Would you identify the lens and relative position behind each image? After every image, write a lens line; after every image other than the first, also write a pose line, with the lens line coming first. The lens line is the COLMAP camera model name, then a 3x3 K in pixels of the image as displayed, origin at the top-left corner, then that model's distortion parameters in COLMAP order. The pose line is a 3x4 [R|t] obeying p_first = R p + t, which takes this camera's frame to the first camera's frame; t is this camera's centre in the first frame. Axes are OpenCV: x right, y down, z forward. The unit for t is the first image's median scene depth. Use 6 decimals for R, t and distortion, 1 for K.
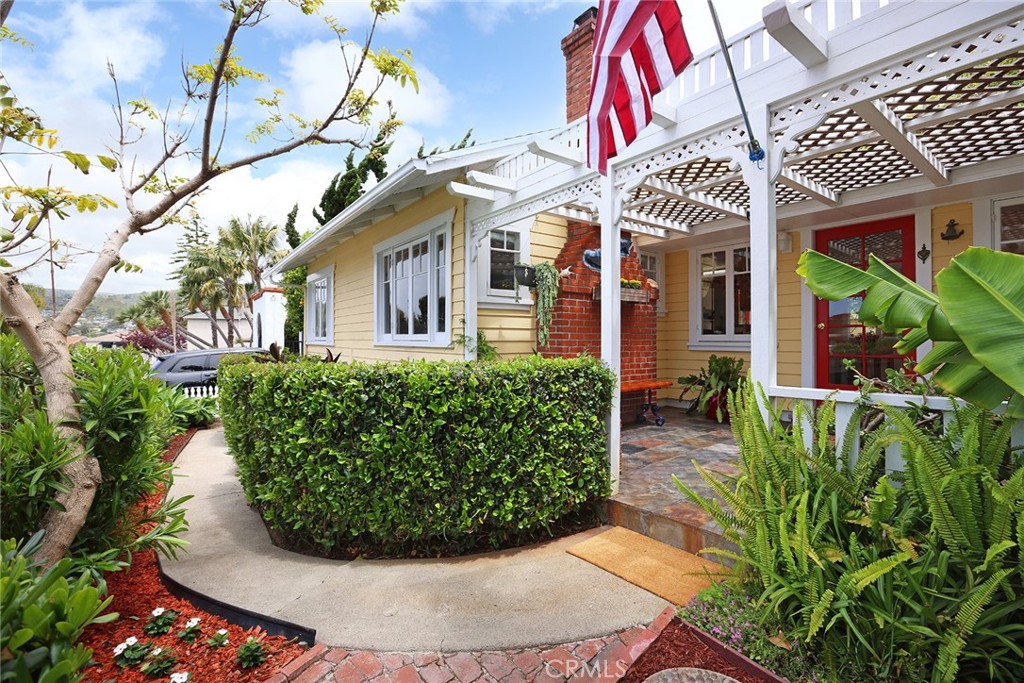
lens RADIAL K [[460.6, 0, 511.2], [0, 460.6, 337.4], [0, 0, 1]] dist [-0.020709, -0.000480]
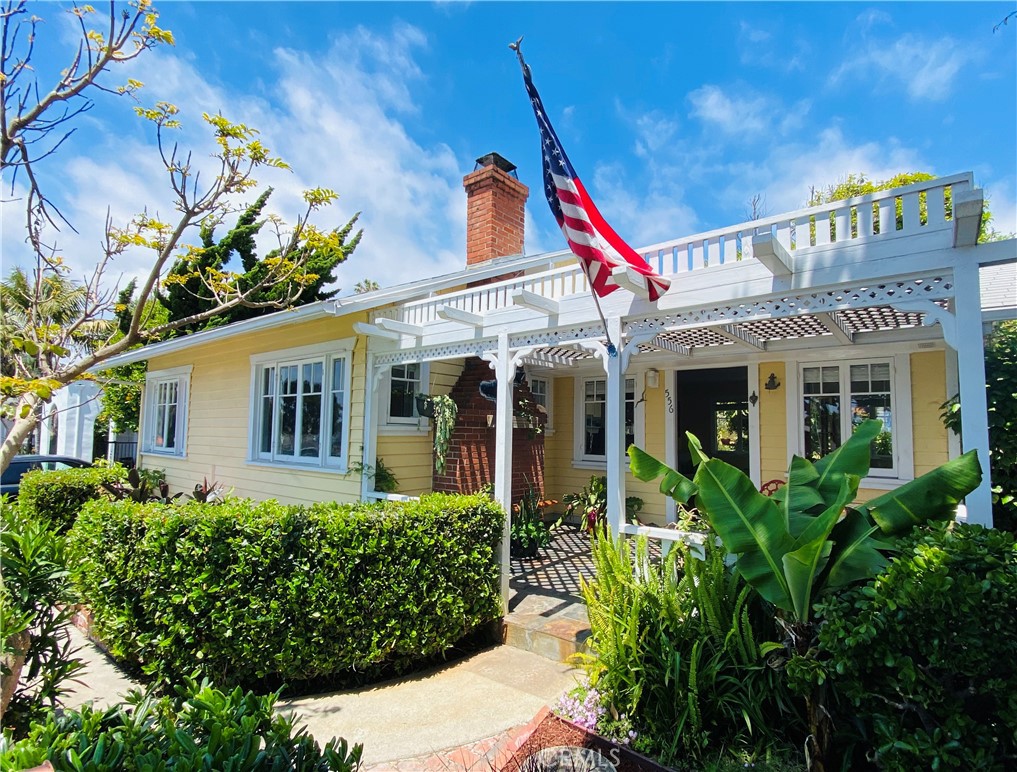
lens RADIAL K [[516.6, 0, 525.4], [0, 516.6, 399.3], [0, 0, 1]] dist [0.032360, -0.001700]
pose [[0.966898, 0.030930, 0.253282, -0.070404], [-0.015573, 0.997929, -0.062416, -0.116467], [-0.254688, 0.056406, 0.965377, -0.295570]]
